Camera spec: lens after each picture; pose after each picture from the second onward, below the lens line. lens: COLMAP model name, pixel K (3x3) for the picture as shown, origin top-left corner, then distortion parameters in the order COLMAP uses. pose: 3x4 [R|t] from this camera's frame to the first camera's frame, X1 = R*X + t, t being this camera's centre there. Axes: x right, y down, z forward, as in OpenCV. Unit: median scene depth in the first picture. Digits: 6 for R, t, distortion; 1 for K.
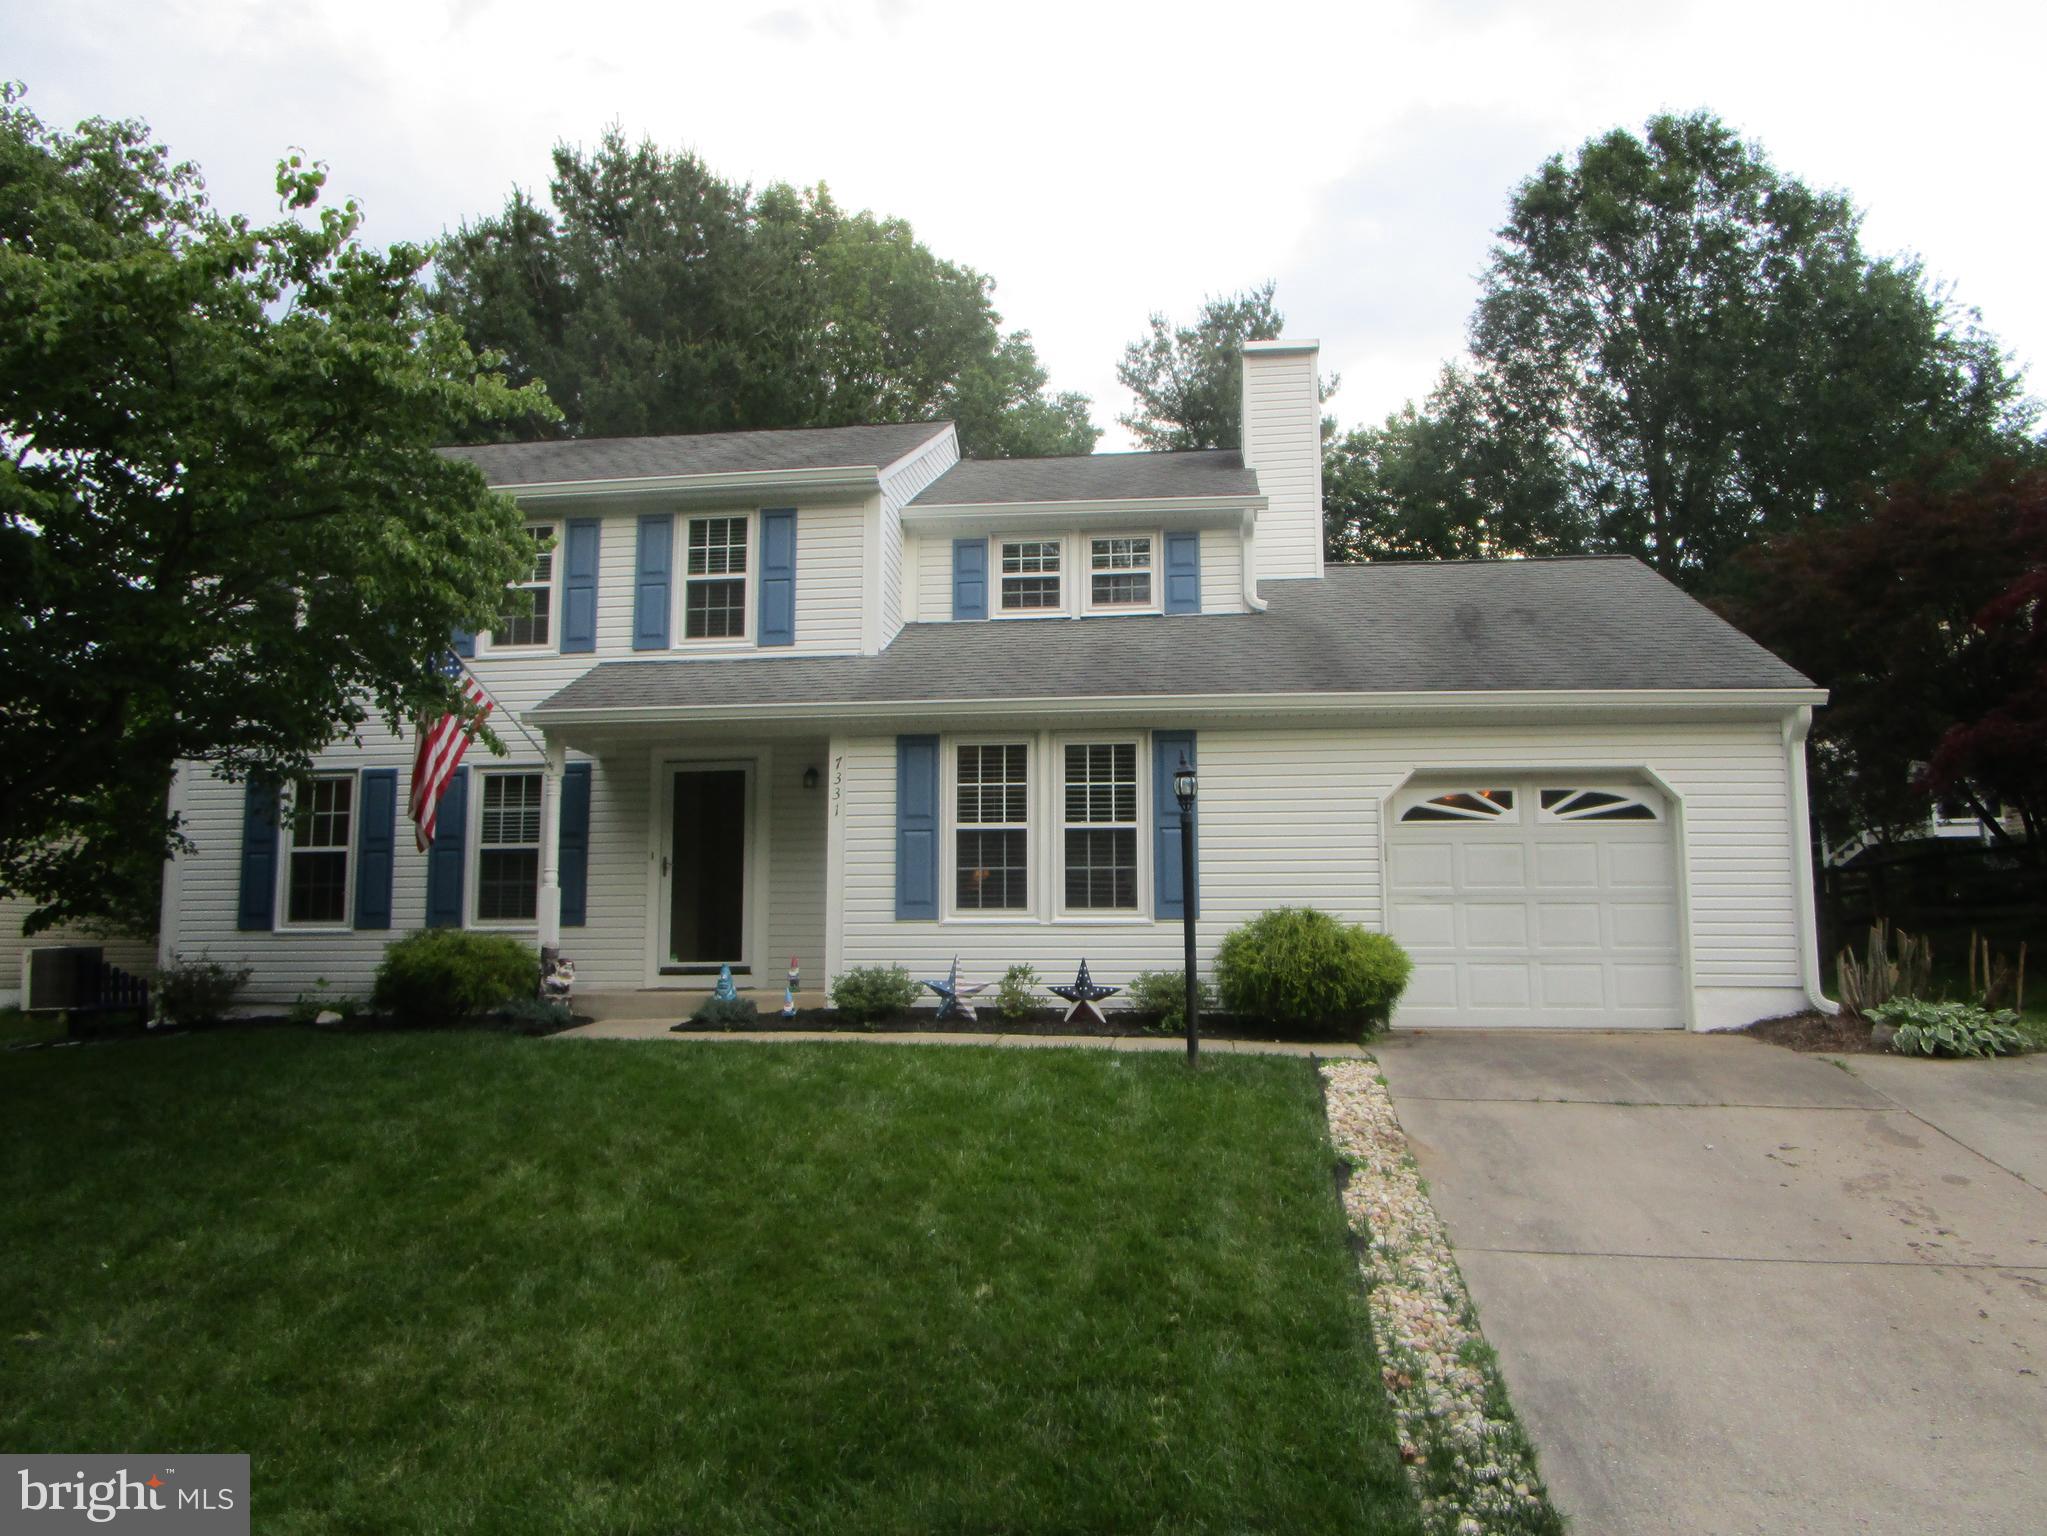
lens RADIAL K [[1460.5, 0, 1034.9], [0, 1460.5, 779.8], [0, 0, 1]] dist [-0.035258, 0.020032]
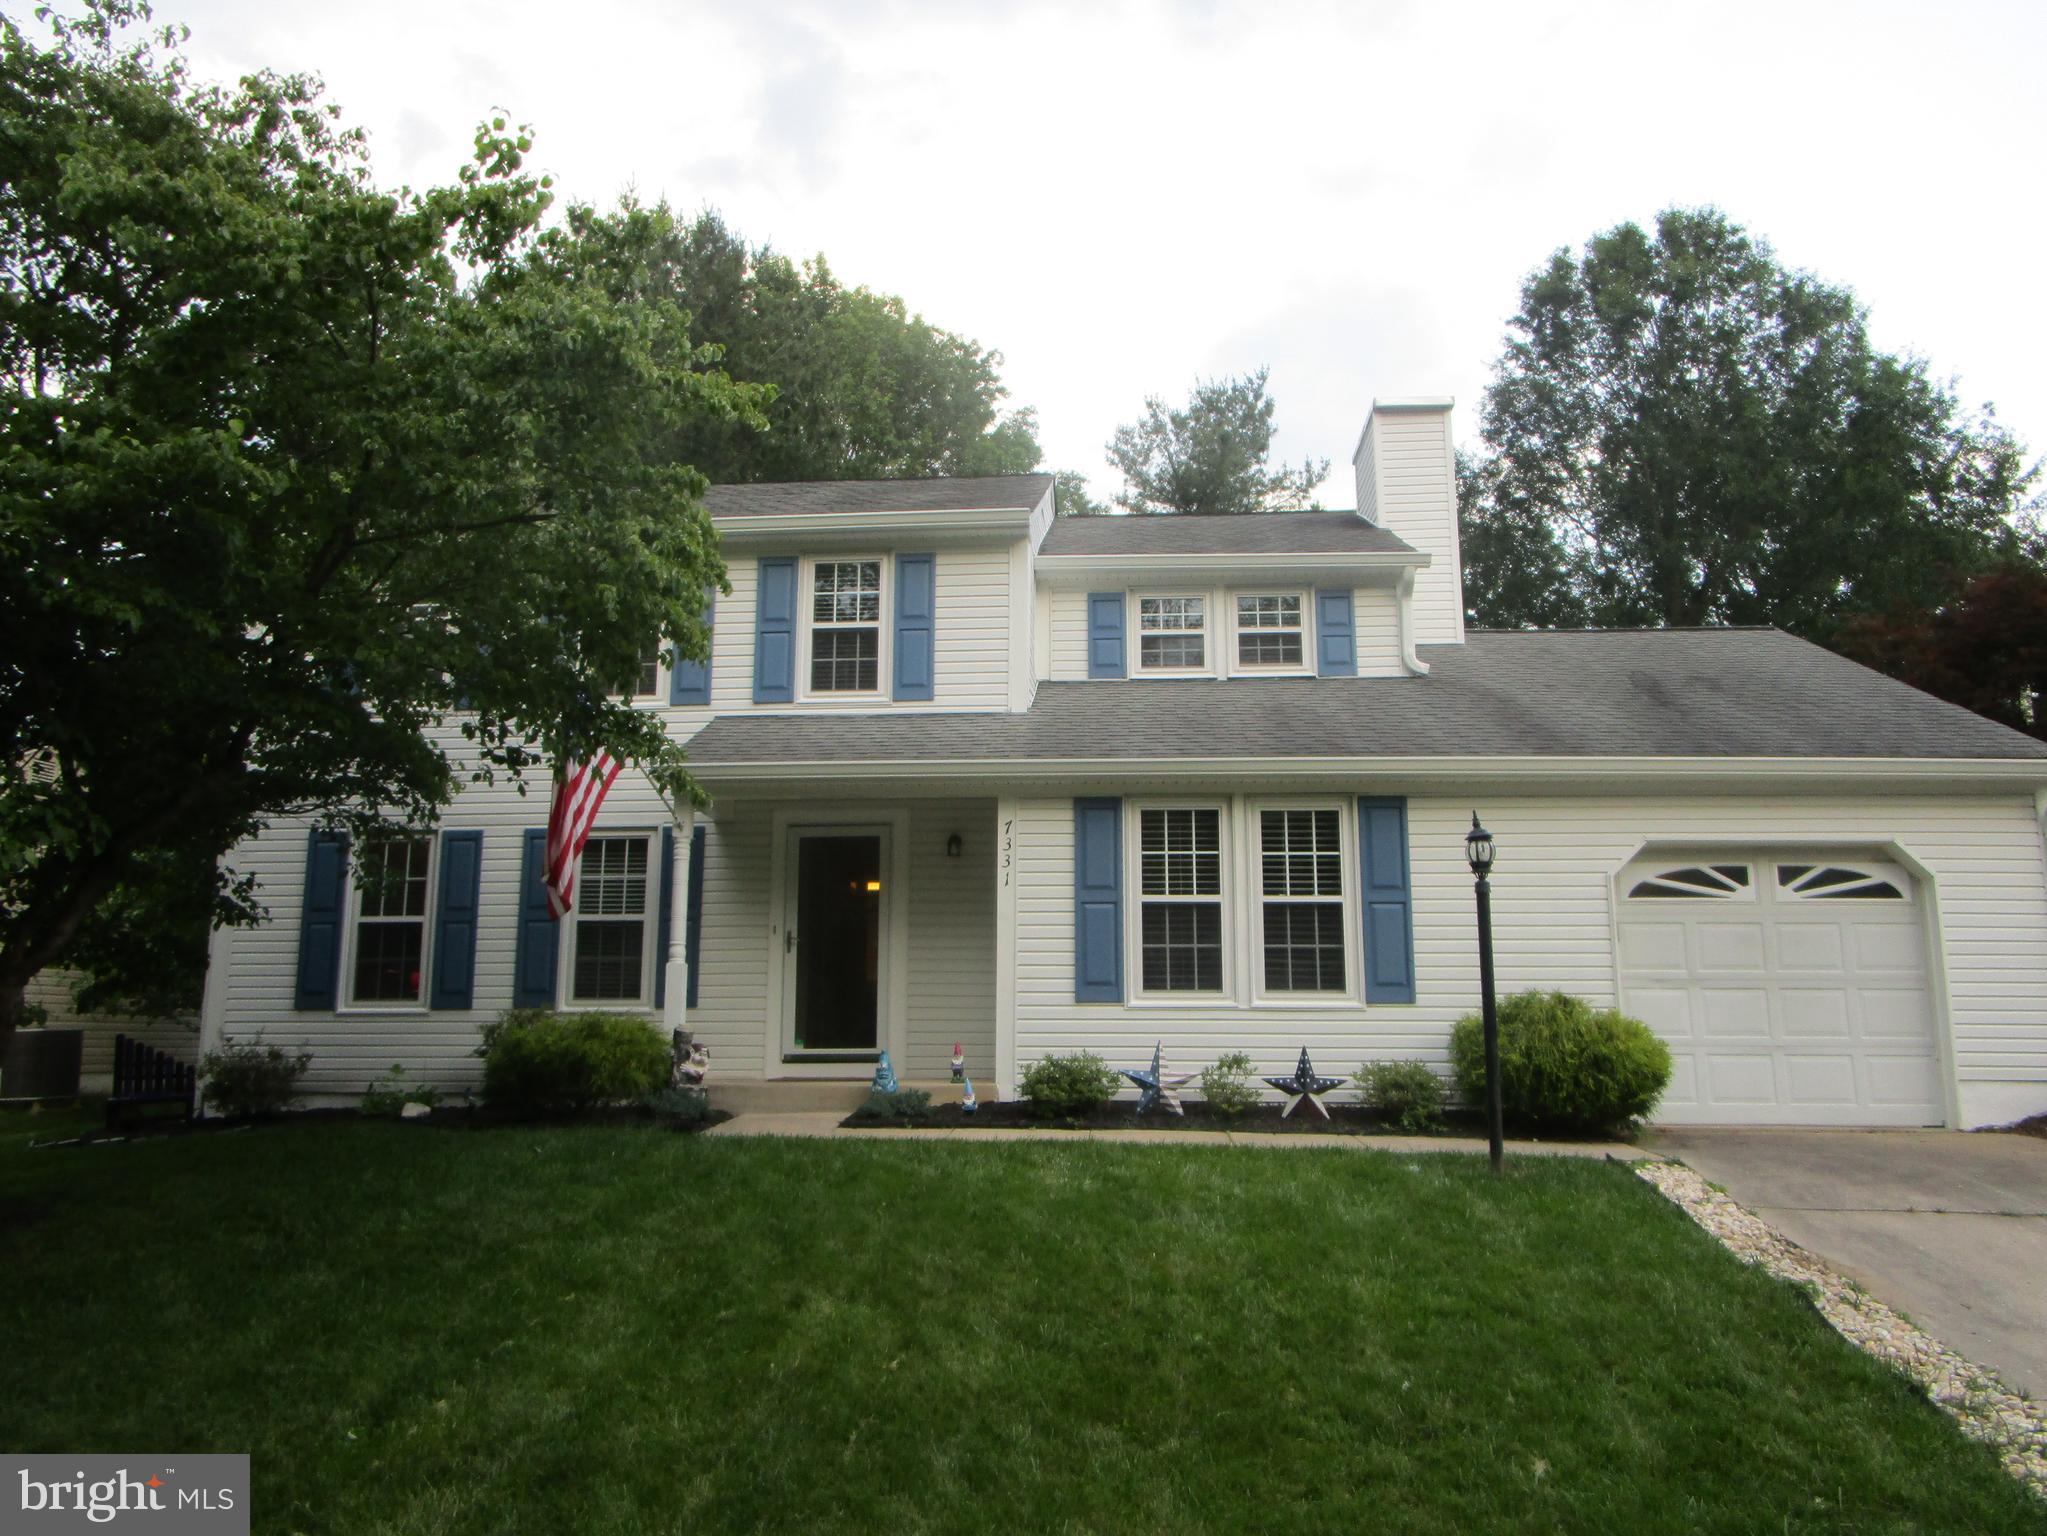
lens RADIAL K [[1460.5, 0, 1016.3], [0, 1460.5, 781.2], [0, 0, 1]] dist [-0.035258, 0.020032]
pose [[0.998981, 0.014101, 0.042872, -0.153493], [-0.011474, 0.998078, -0.060905, 0.013552], [-0.043648, 0.060351, 0.997222, 0.088959]]
